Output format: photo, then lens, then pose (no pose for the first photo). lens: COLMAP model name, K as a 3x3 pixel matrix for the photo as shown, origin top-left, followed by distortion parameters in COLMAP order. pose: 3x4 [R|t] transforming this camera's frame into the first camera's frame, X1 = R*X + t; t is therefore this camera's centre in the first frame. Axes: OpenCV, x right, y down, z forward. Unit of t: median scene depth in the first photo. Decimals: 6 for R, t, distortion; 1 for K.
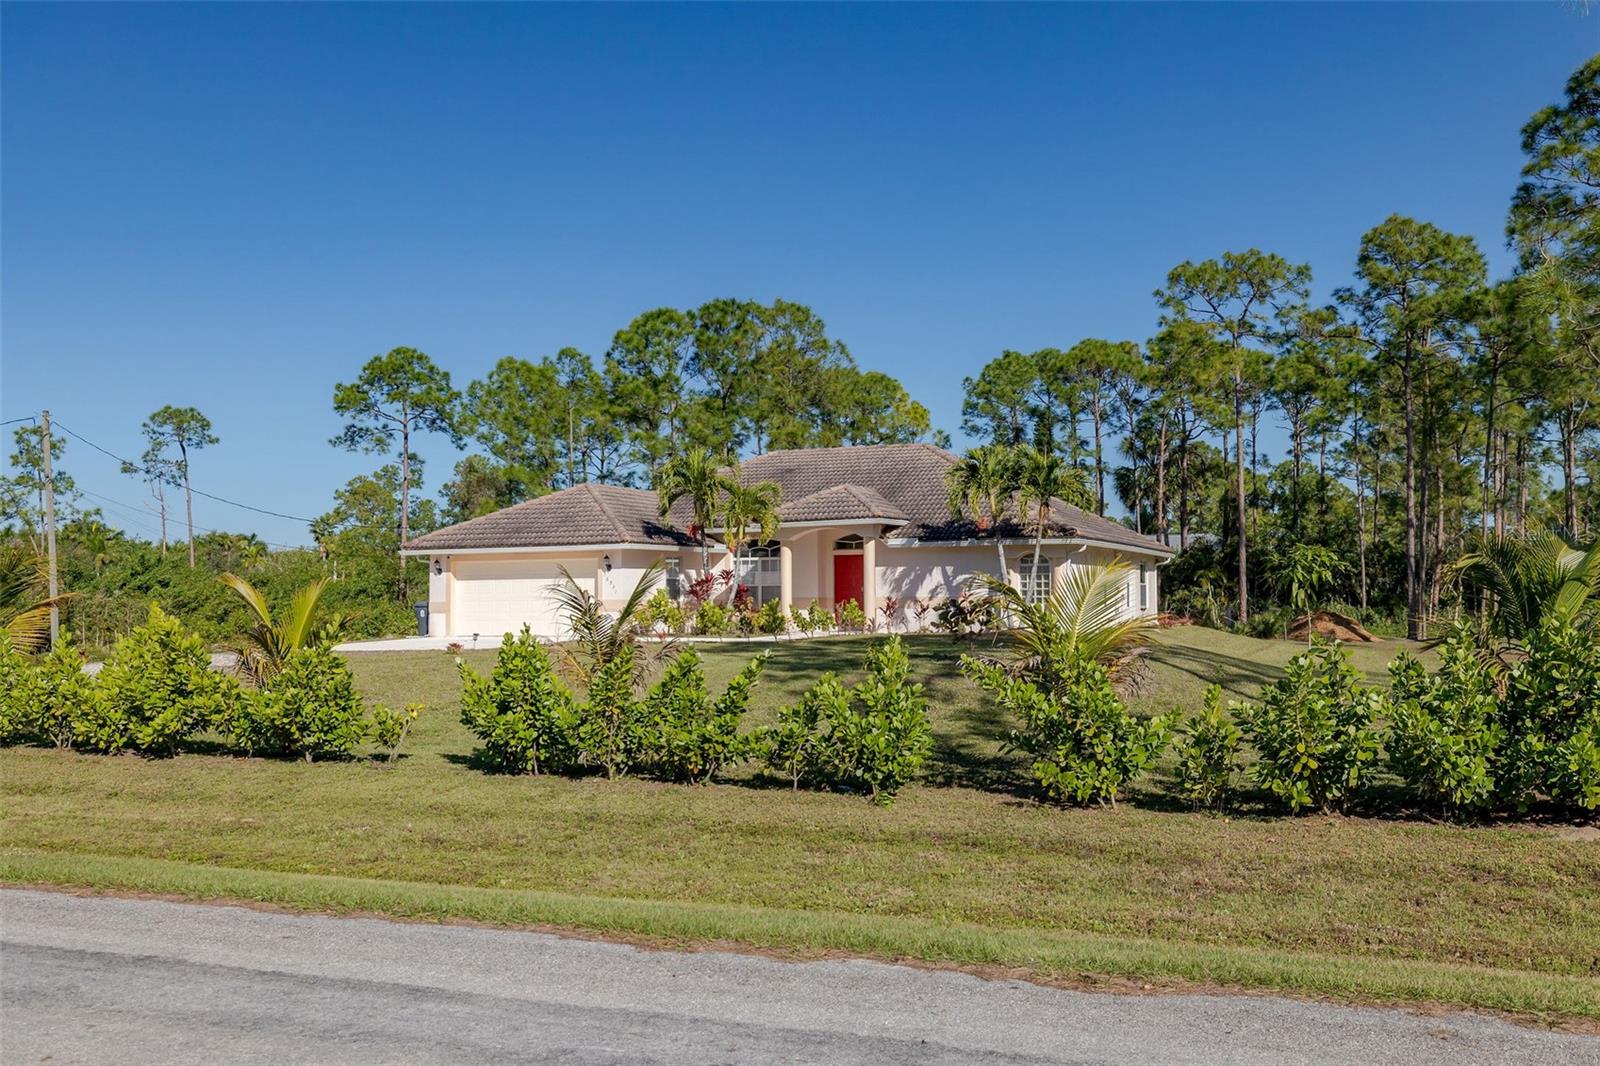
lens RADIAL K [[1357.8, 0, 885.0], [0, 1357.8, 556.9], [0, 0, 1]] dist [-0.015199, -0.000632]
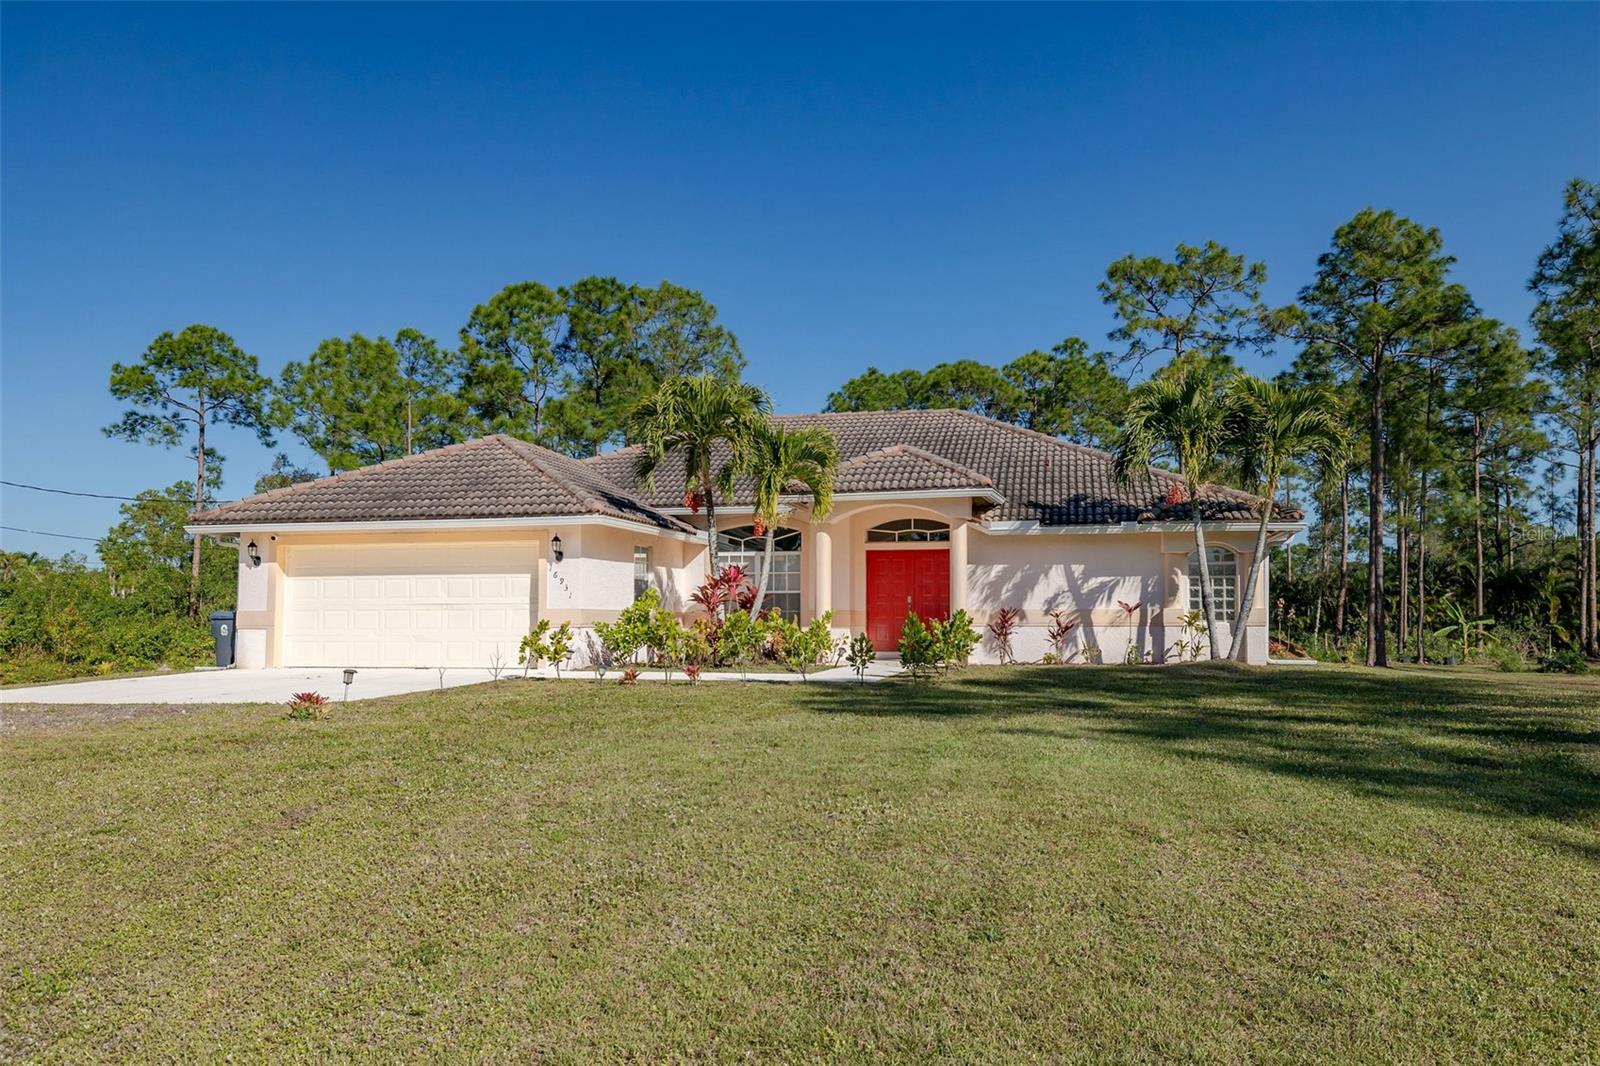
lens RADIAL K [[1116.0, 0, 855.8], [0, 1116.0, 582.9], [0, 0, 1]] dist [0.003159, -0.000724]
pose [[0.981870, 0.014415, 0.189005, -0.104040], [-0.013135, 0.999882, -0.008023, 0.013817], [-0.189098, 0.005395, 0.981943, 0.298551]]
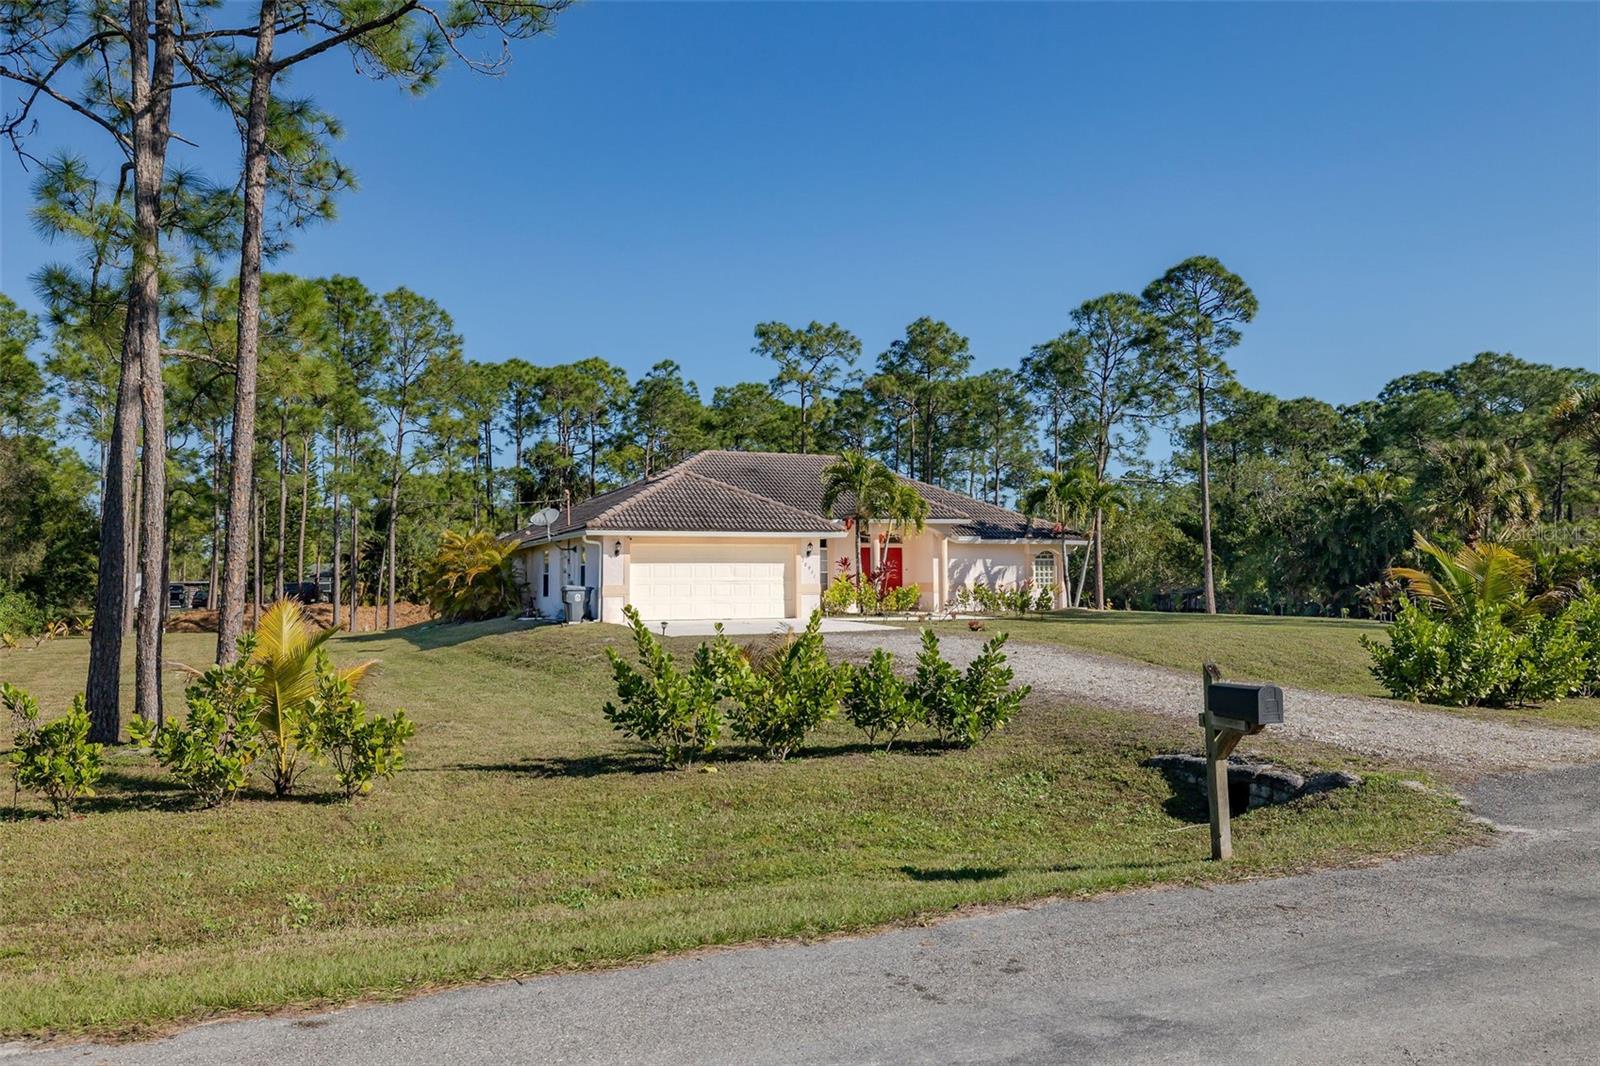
lens RADIAL K [[1161.4, 0, 800.0], [0, 1161.4, 533.0], [0, 0, 1]] dist [-0.005624, -0.000316]
pose [[0.712714, 0.036296, 0.700515, -0.533513], [-0.021385, 0.999320, -0.030021, 0.011940], [-0.701129, 0.006416, 0.713006, 0.215093]]
